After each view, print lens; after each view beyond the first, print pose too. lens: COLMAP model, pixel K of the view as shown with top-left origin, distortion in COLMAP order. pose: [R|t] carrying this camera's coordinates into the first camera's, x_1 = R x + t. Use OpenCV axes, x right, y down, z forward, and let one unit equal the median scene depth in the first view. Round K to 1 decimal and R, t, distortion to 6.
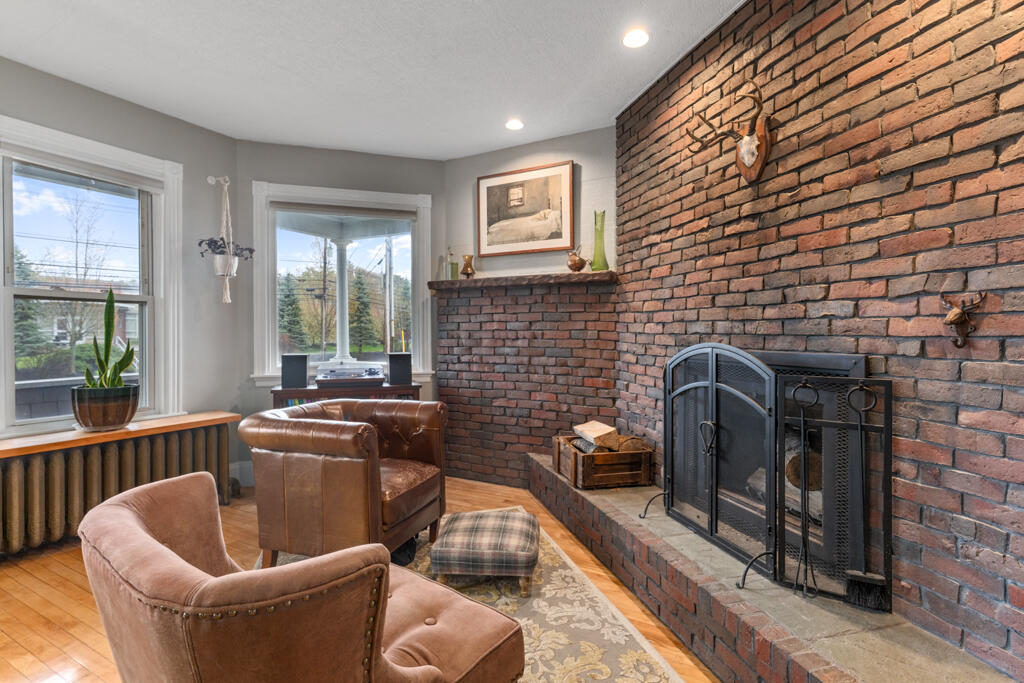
lens RADIAL K [[498.8, 0, 512.3], [0, 498.8, 336.5], [0, 0, 1]] dist [0.003422, 0.000237]
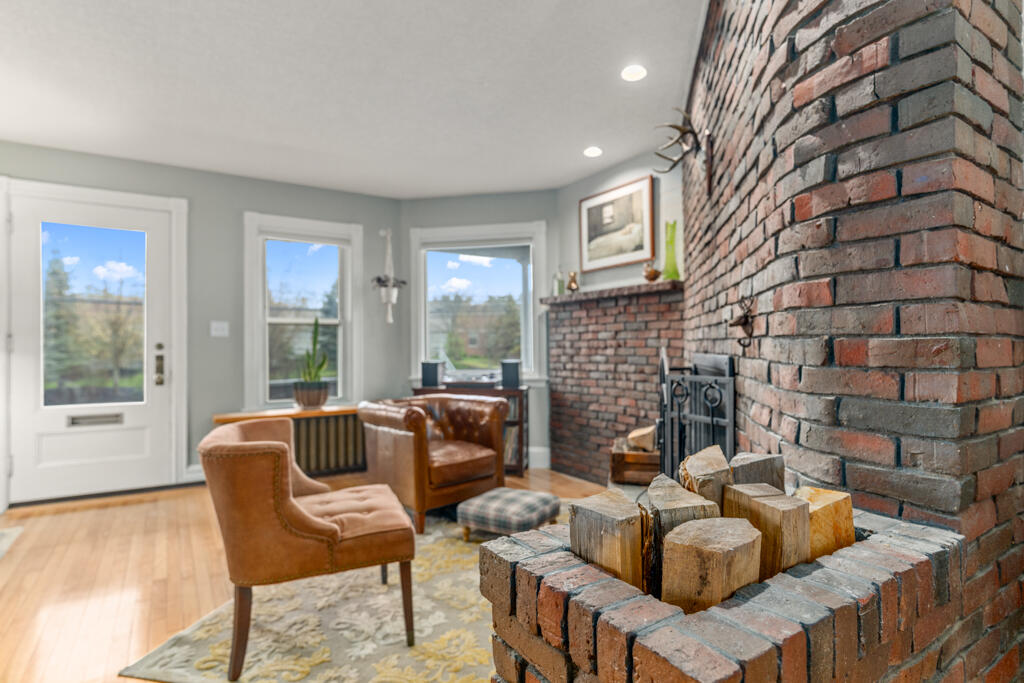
lens RADIAL K [[538.9, 0, 512.0], [0, 538.9, 341.5], [0, 0, 1]] dist [-0.002226, -0.000048]
pose [[0.879710, -0.015189, -0.475268, 0.385856], [0.008072, 0.999823, -0.017012, 0.009784], [0.475442, 0.011129, 0.879677, -0.113478]]
